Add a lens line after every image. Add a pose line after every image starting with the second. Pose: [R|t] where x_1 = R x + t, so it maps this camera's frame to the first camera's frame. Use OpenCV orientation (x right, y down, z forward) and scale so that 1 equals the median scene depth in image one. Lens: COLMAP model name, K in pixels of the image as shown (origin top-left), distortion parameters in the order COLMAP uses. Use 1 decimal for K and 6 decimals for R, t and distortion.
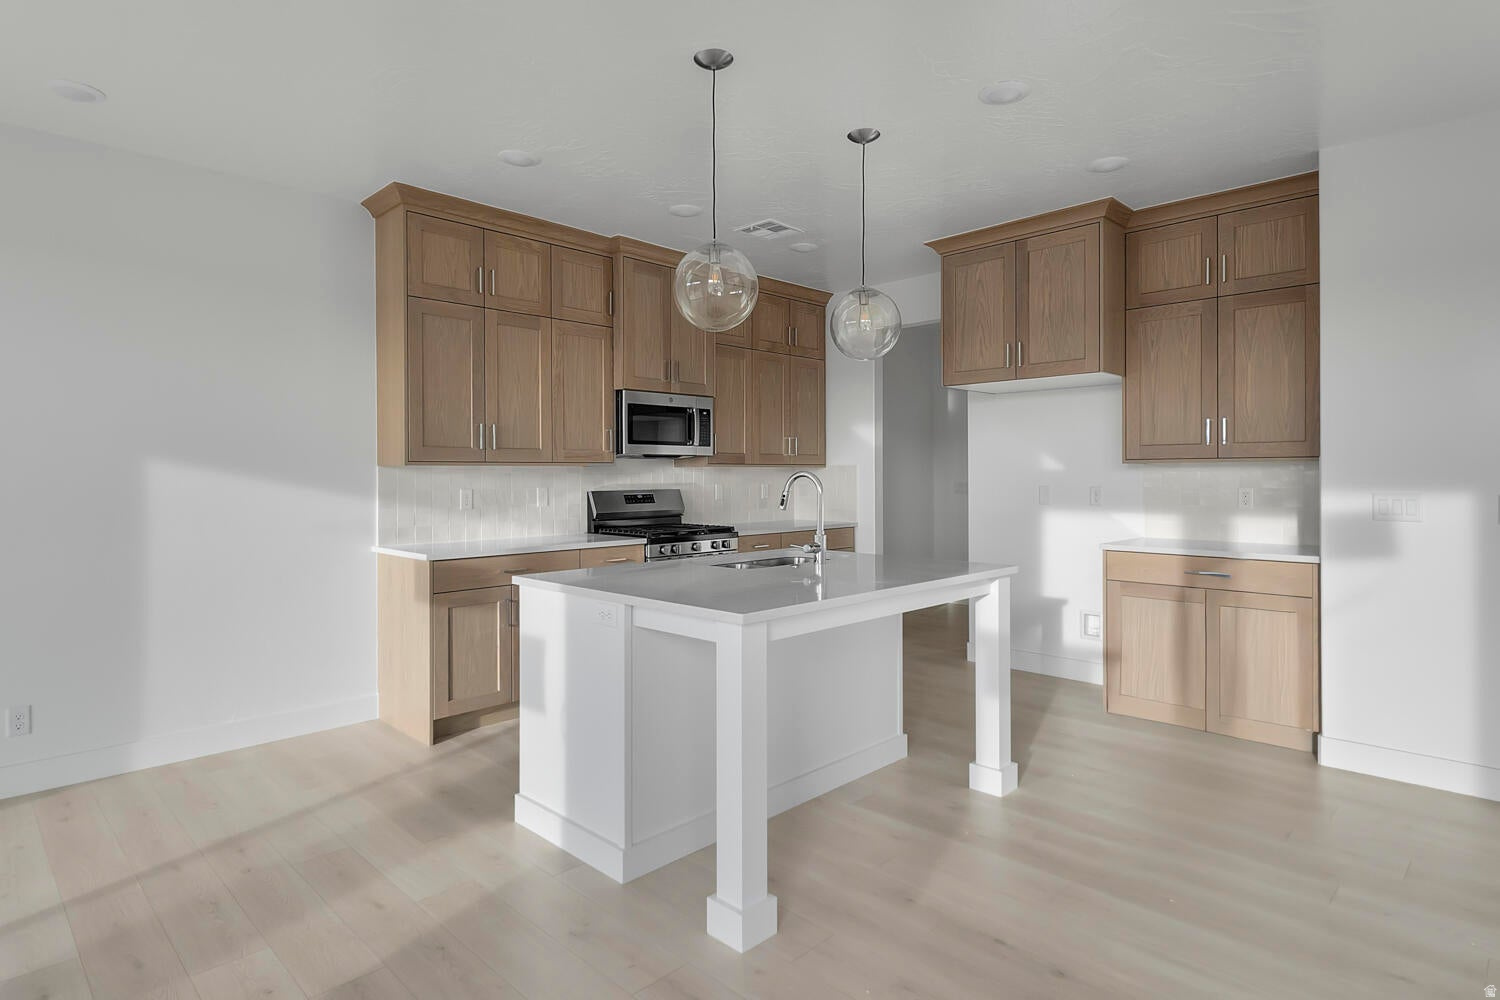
lens RADIAL K [[795.7, 0, 731.6], [0, 795.7, 475.4], [0, 0, 1]] dist [0.004383, -0.003859]
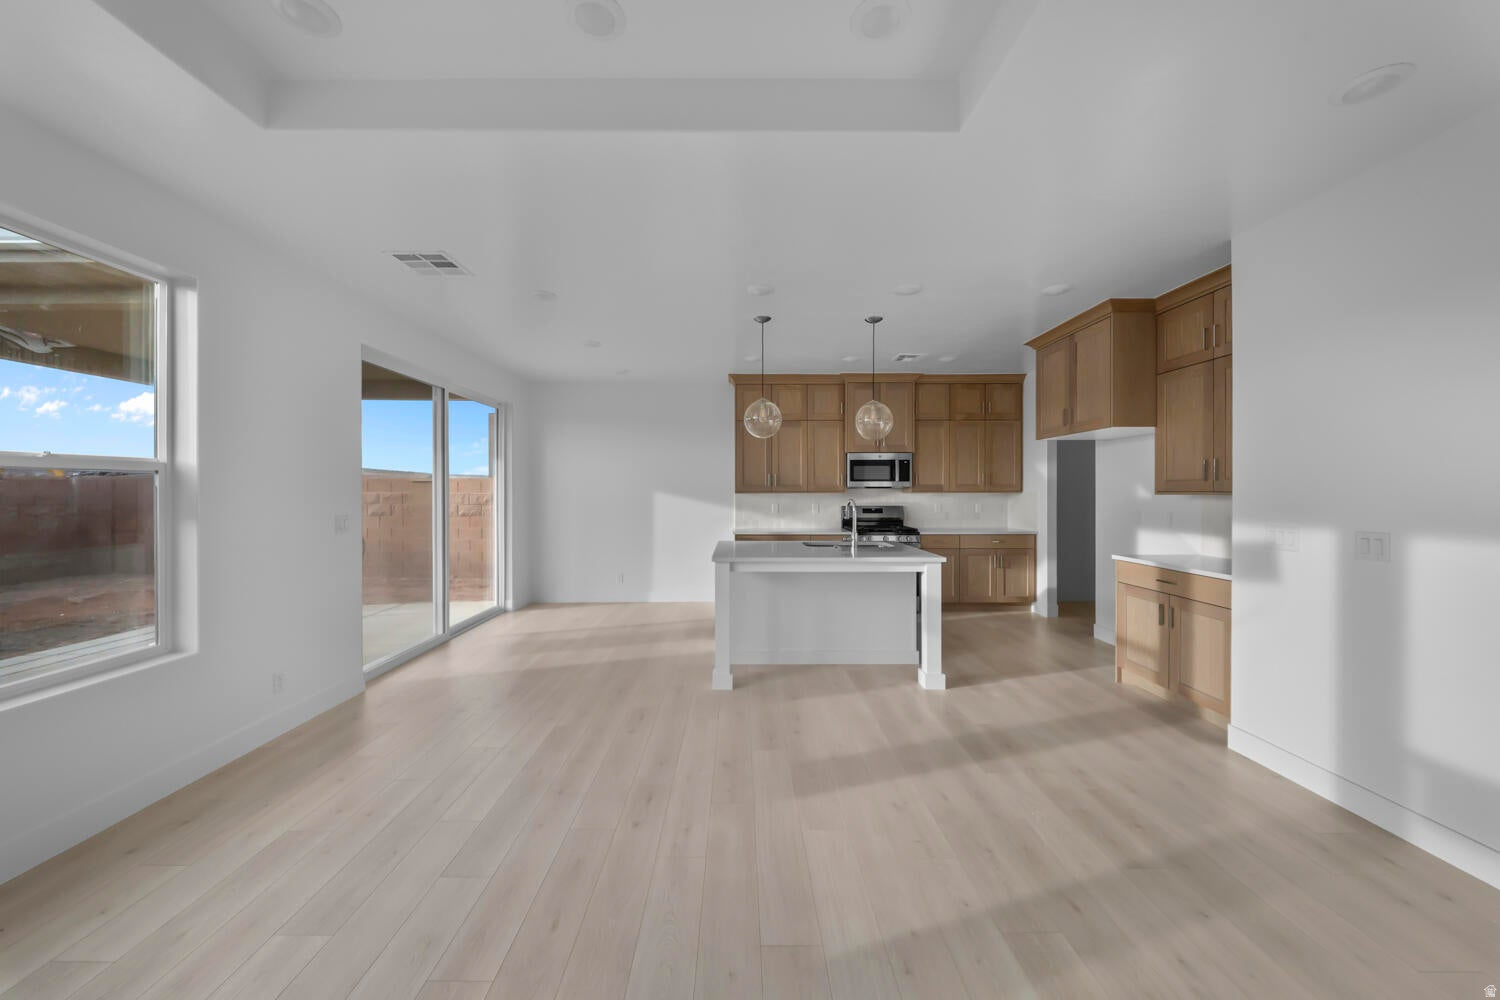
lens RADIAL K [[524.9, 0, 748.1], [0, 524.9, 489.7], [0, 0, 1]] dist [0.000913, -0.000424]
pose [[0.715346, 0.002168, -0.698767, 0.602145], [-0.001866, 0.999998, 0.001193, -0.022293], [0.698768, 0.000450, 0.715348, -0.062231]]
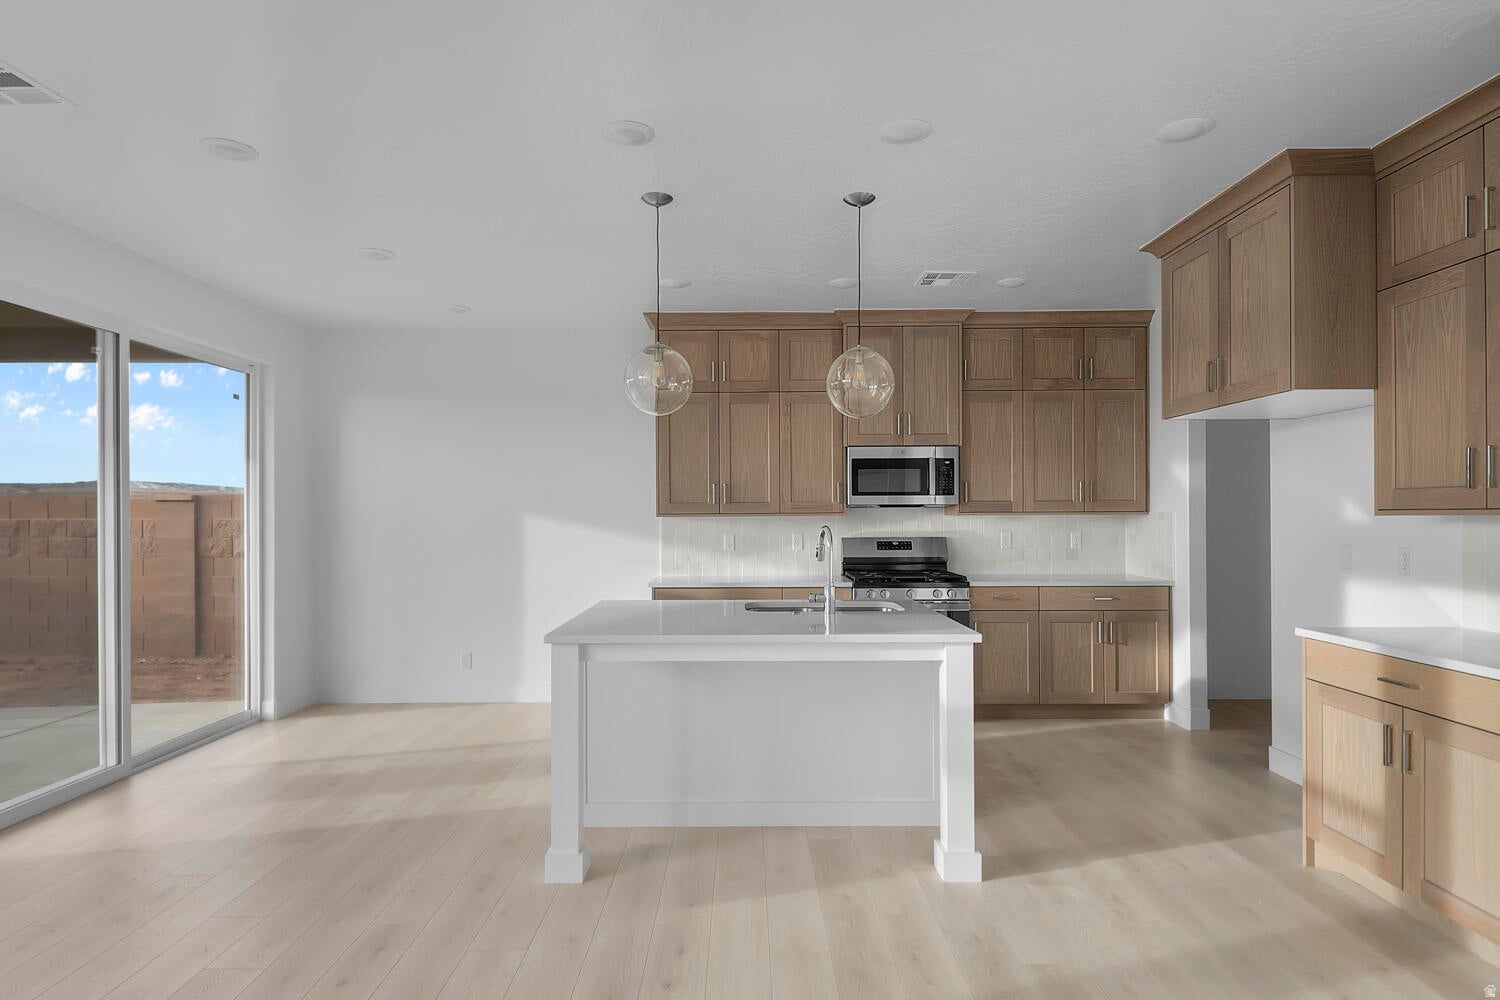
lens RADIAL K [[795.7, 0, 754.2], [0, 795.7, 509.0], [0, 0, 1]] dist [0.004383, -0.003859]
pose [[0.709930, -0.003651, -0.704262, 0.584177], [0.001785, 0.999993, -0.003384, -0.018745], [0.704269, 0.001146, 0.709932, 0.130557]]
